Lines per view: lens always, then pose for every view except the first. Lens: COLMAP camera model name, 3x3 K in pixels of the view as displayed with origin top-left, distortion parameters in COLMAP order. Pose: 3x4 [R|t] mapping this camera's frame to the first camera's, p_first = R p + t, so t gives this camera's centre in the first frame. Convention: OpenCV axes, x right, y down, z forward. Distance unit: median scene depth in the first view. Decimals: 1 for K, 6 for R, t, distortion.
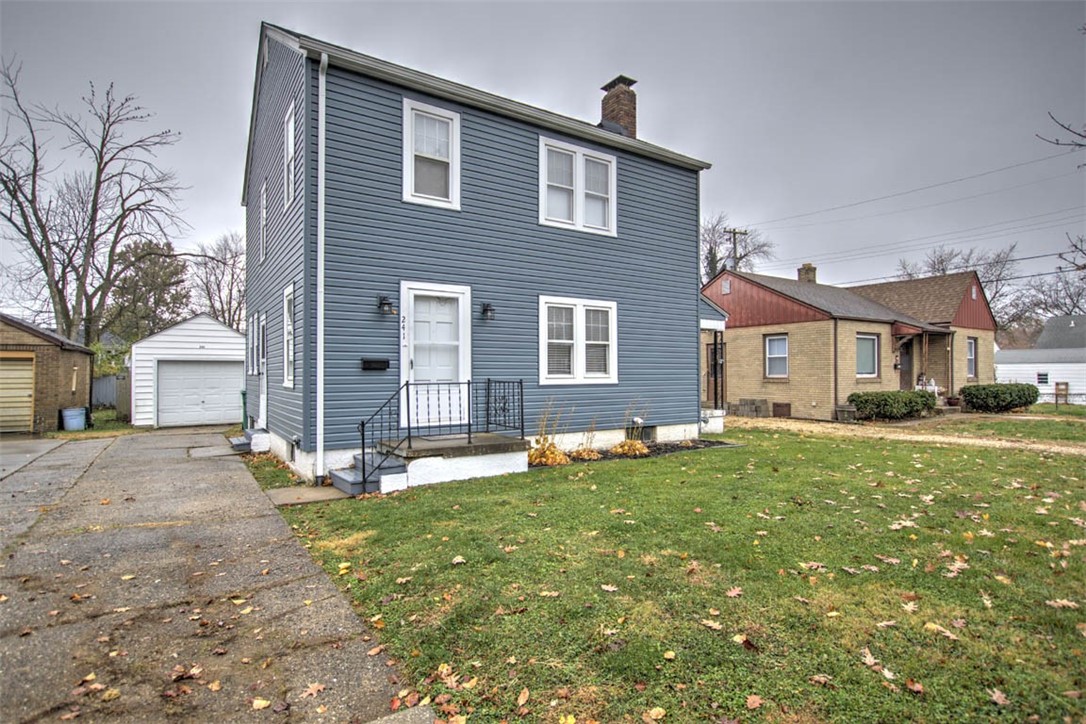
lens RADIAL K [[565.4, 0, 548.8], [0, 565.4, 363.9], [0, 0, 1]] dist [0.003202, -0.000042]
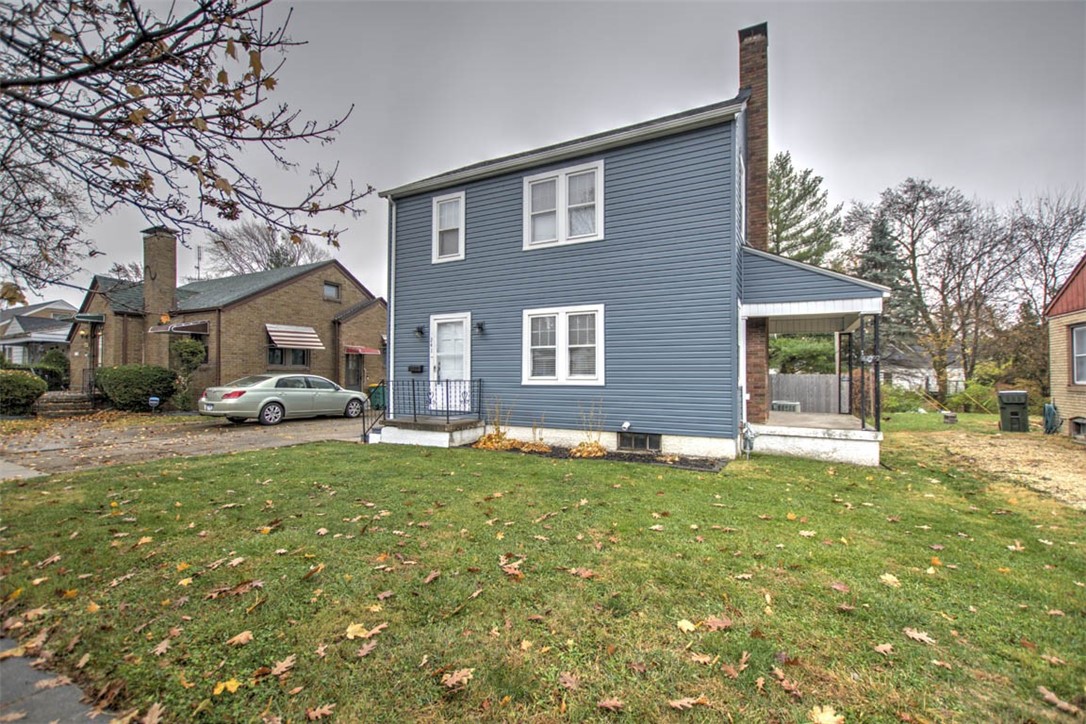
lens RADIAL K [[467.1, 0, 547.1], [0, 467.1, 367.7], [0, 0, 1]] dist [0.000138, -0.000360]
pose [[0.481162, -0.014499, -0.876512, 0.864649], [0.007013, 0.999895, -0.012691, 0.014073], [0.876604, -0.000041, 0.481213, 0.559641]]
